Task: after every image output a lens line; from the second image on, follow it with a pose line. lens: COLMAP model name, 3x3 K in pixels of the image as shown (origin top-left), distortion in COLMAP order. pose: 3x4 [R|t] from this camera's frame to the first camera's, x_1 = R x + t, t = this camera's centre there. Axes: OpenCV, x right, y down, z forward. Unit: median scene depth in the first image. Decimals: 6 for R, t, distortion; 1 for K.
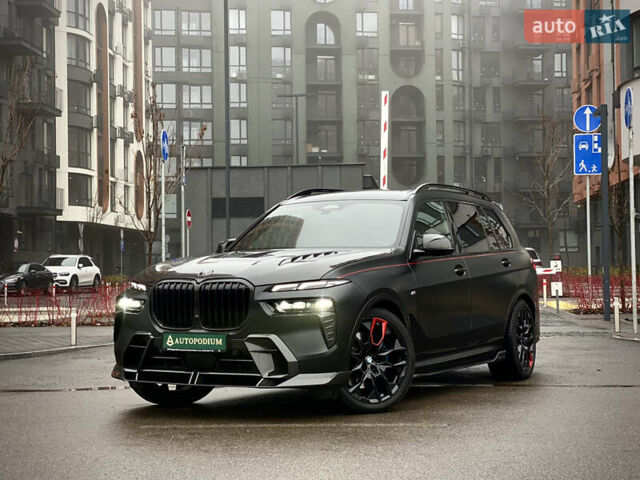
lens RADIAL K [[942.1, 0, 320.0], [0, 942.1, 240.0], [0, 0, 1]] dist [0.080353, -0.022002]
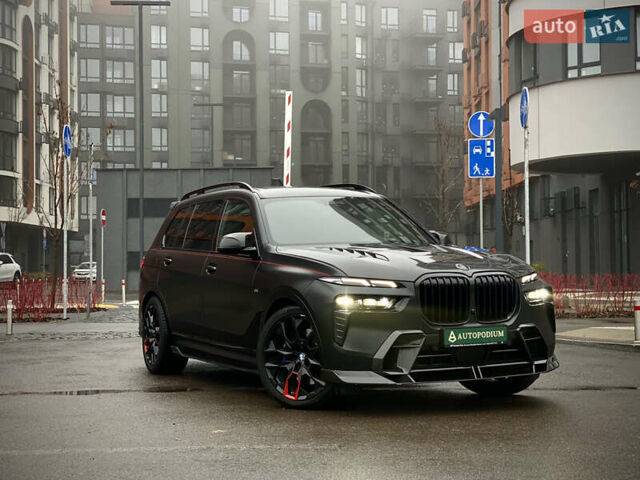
lens RADIAL K [[1329.9, 0, 320.0], [0, 1329.9, 240.0], [0, 0, 1]] dist [0.010405, -0.078240]
pose [[0.992320, 0.005888, 0.123558, -0.090672], [-0.008326, 0.999781, 0.019225, -0.030924], [-0.123418, -0.020106, 0.992151, -0.522218]]
